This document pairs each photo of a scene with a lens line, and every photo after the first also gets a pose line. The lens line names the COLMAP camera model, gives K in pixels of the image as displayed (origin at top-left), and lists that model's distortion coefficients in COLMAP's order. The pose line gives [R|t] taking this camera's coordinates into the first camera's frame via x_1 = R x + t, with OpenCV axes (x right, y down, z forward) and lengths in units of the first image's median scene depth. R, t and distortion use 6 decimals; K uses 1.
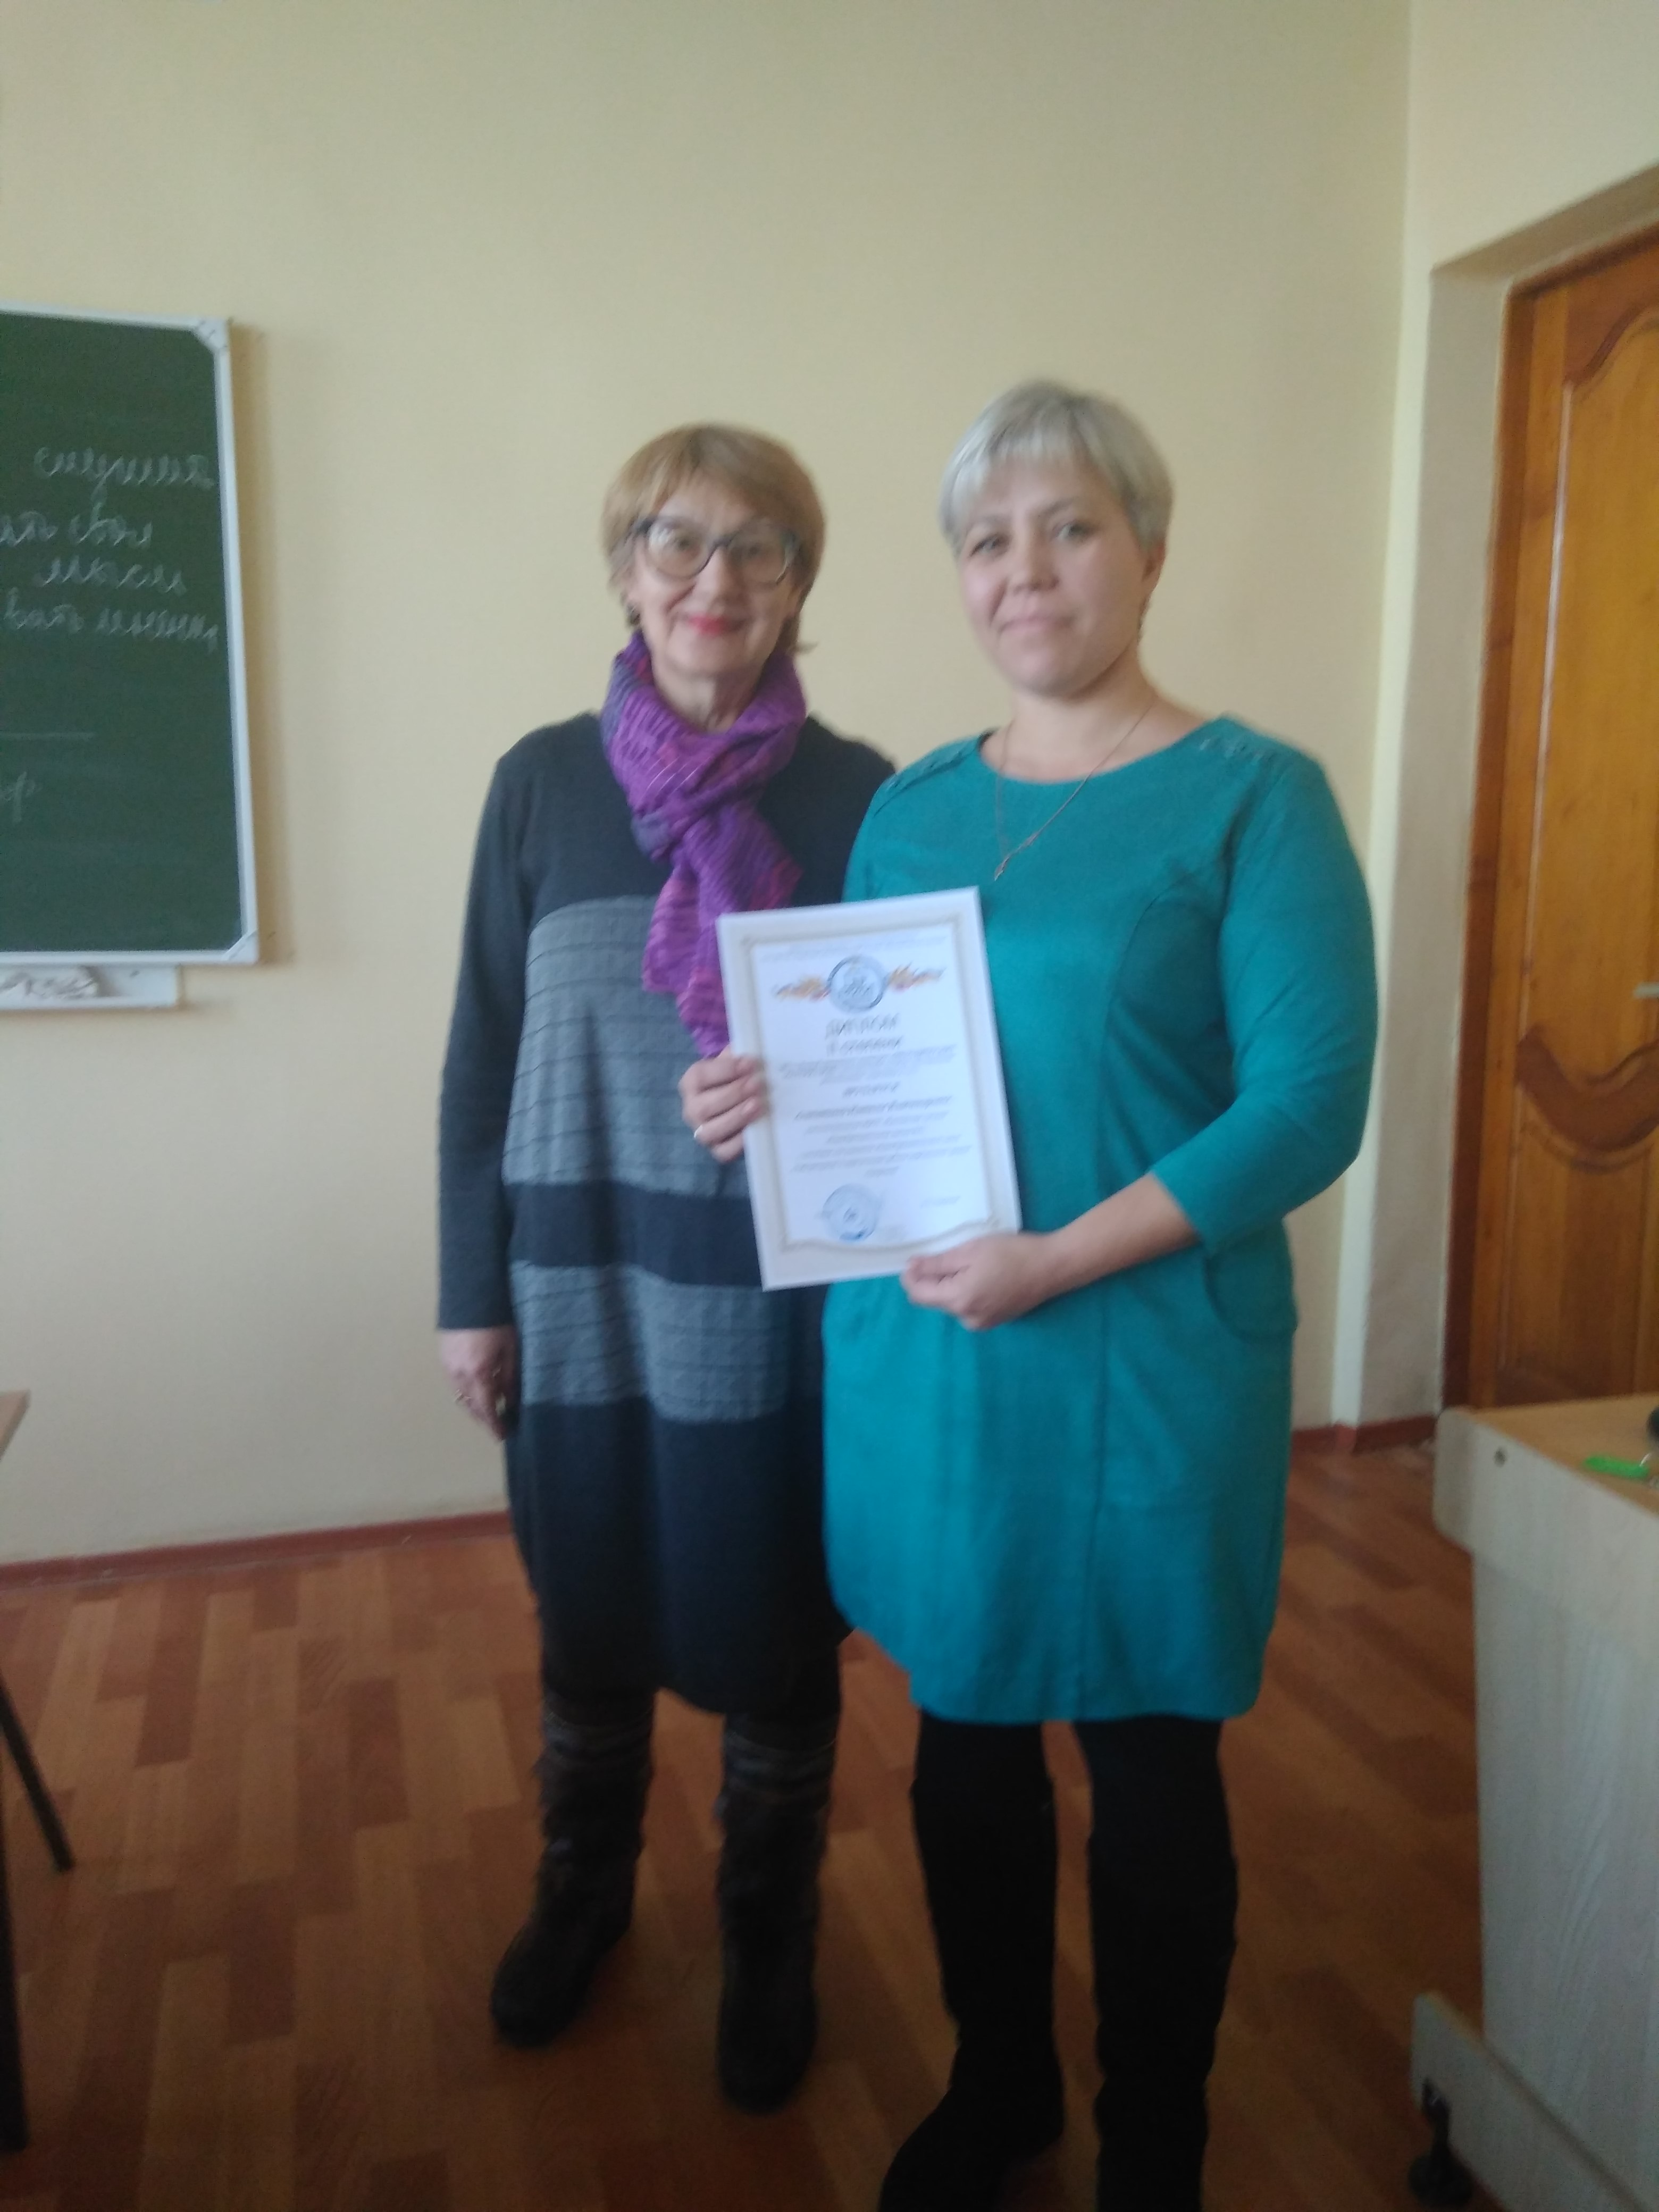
lens RADIAL K [[1920.2, 0, 832.4], [0, 1920.2, 1109.8], [0, 0, 1]] dist [0.109765, -0.141323]
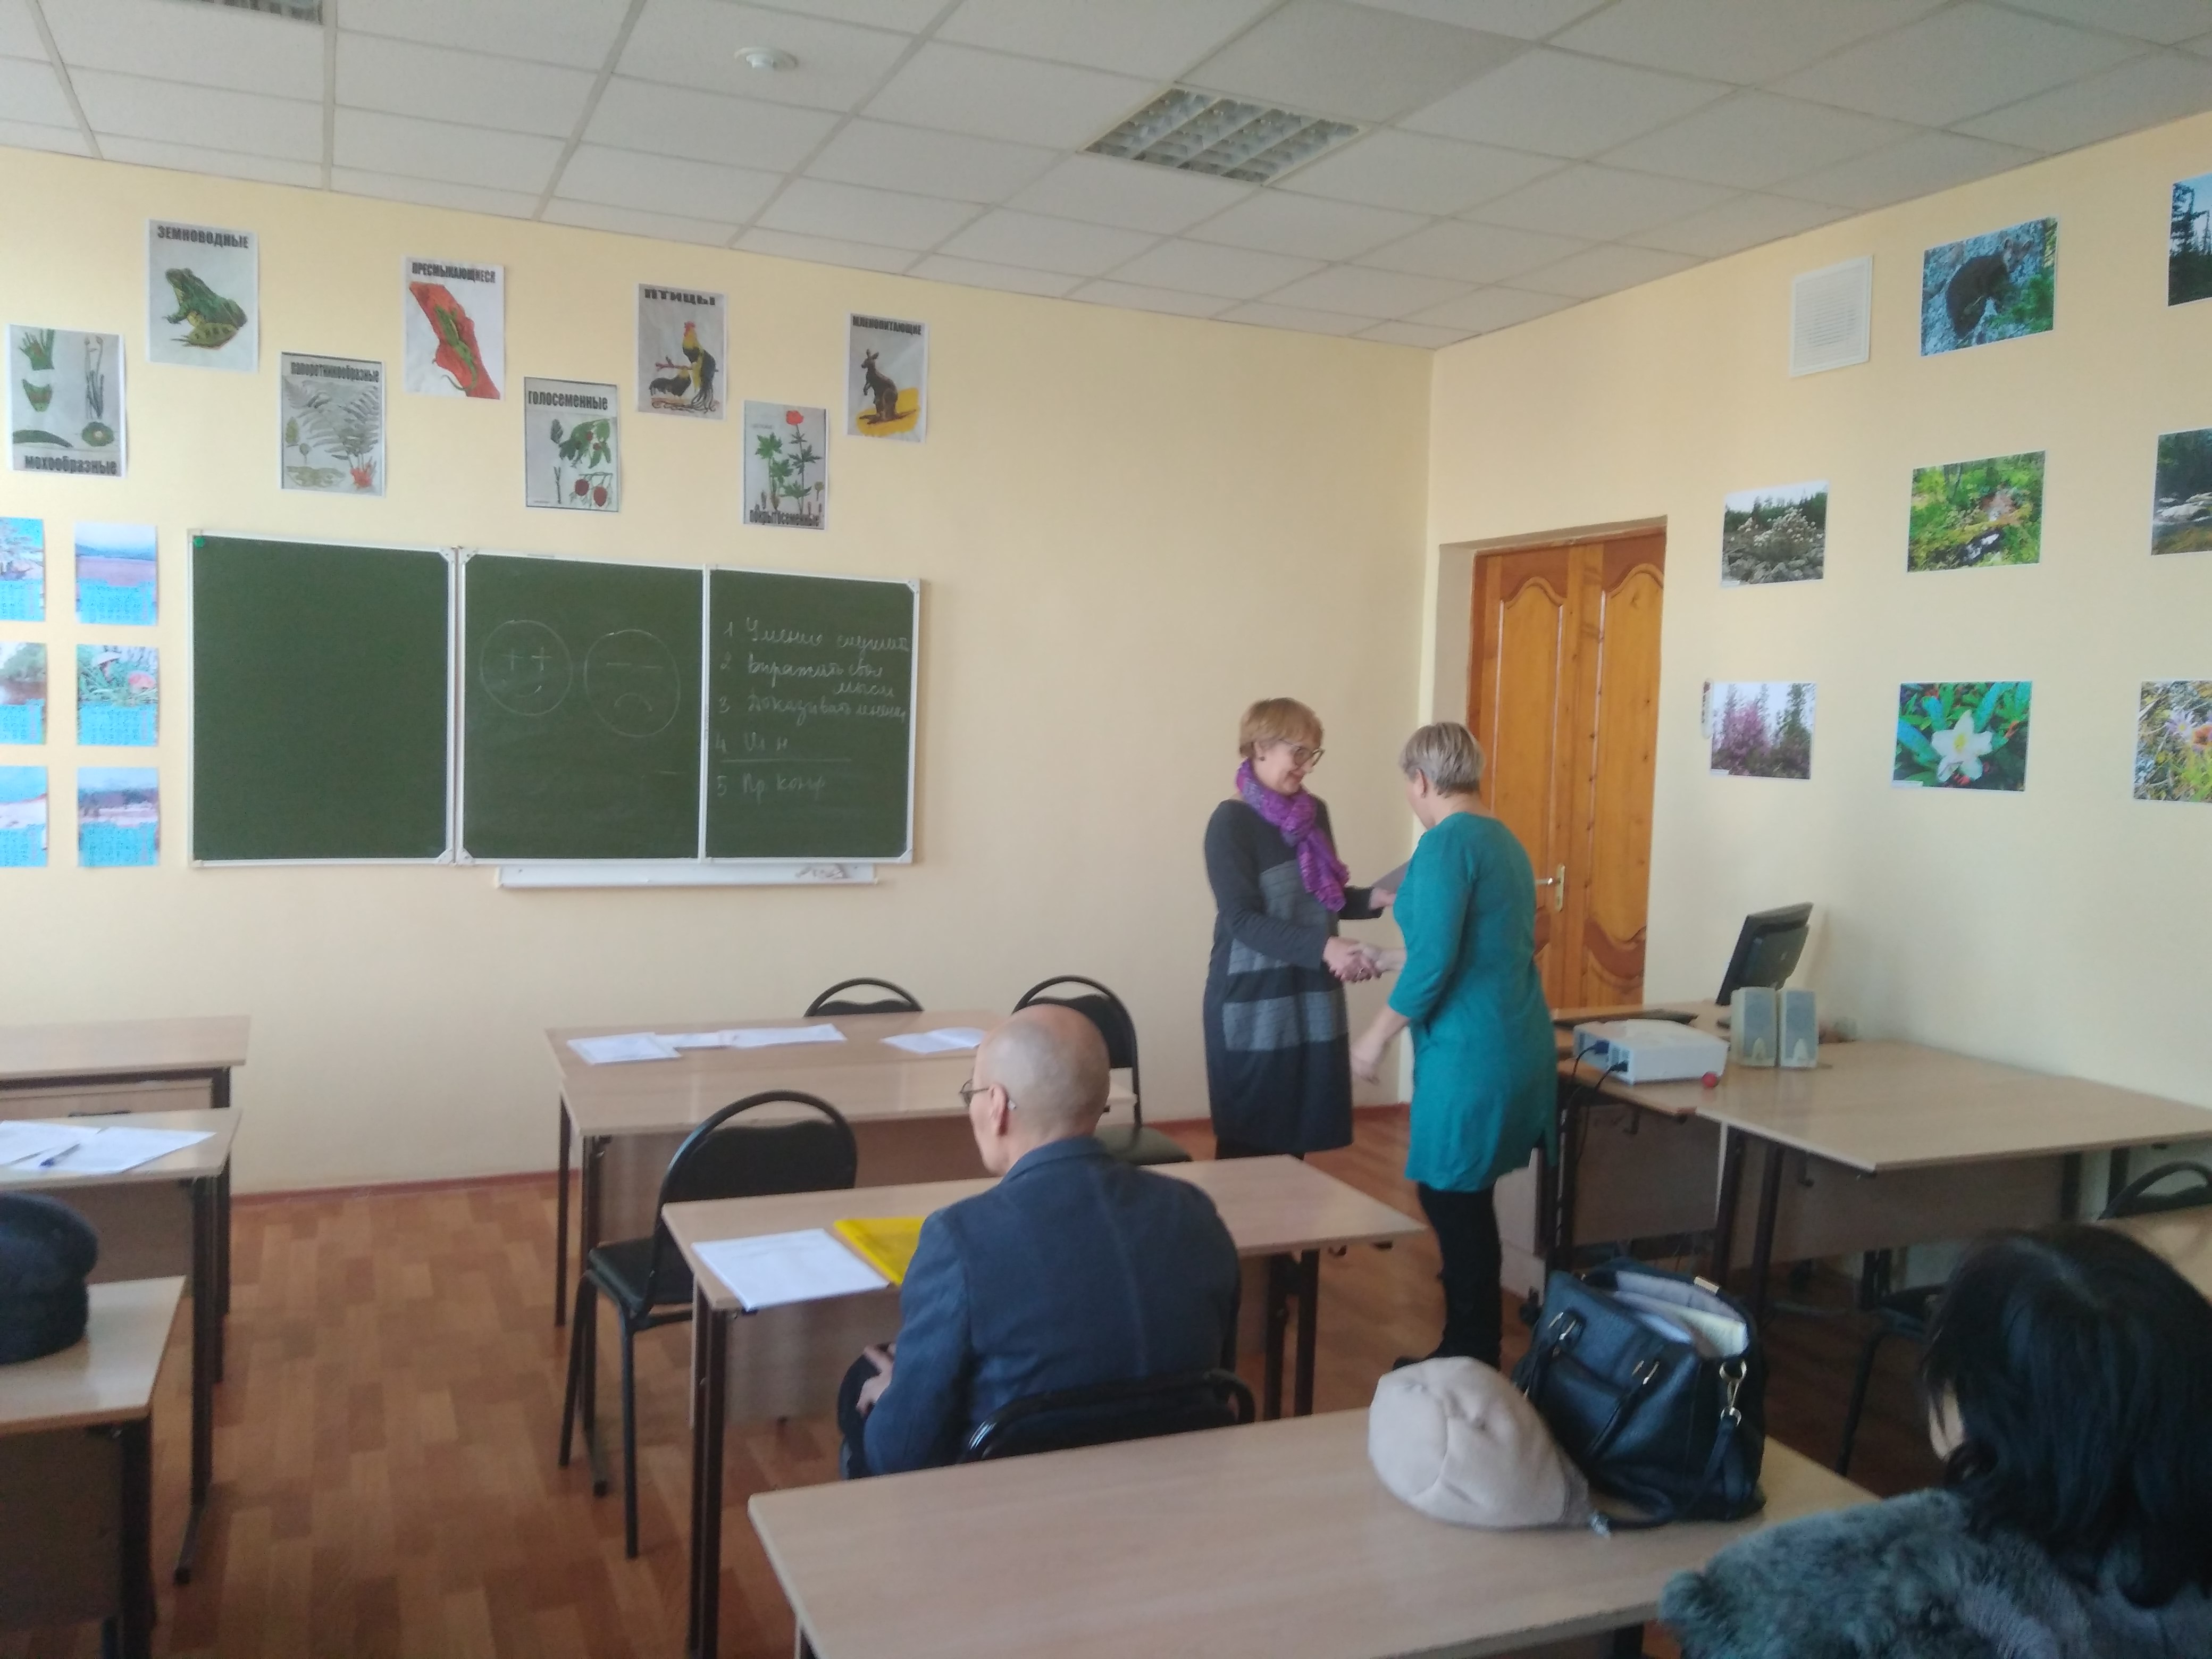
lens RADIAL K [[1920.2, 0, 1144.1], [0, 1920.2, 815.1], [0, 0, 1]] dist [0.109765, -0.141323]
pose [[0.989921, 0.022716, 0.139787, -0.347925], [-0.010383, 0.996037, -0.088329, 0.057537], [-0.141239, 0.085987, 0.986234, -1.165960]]
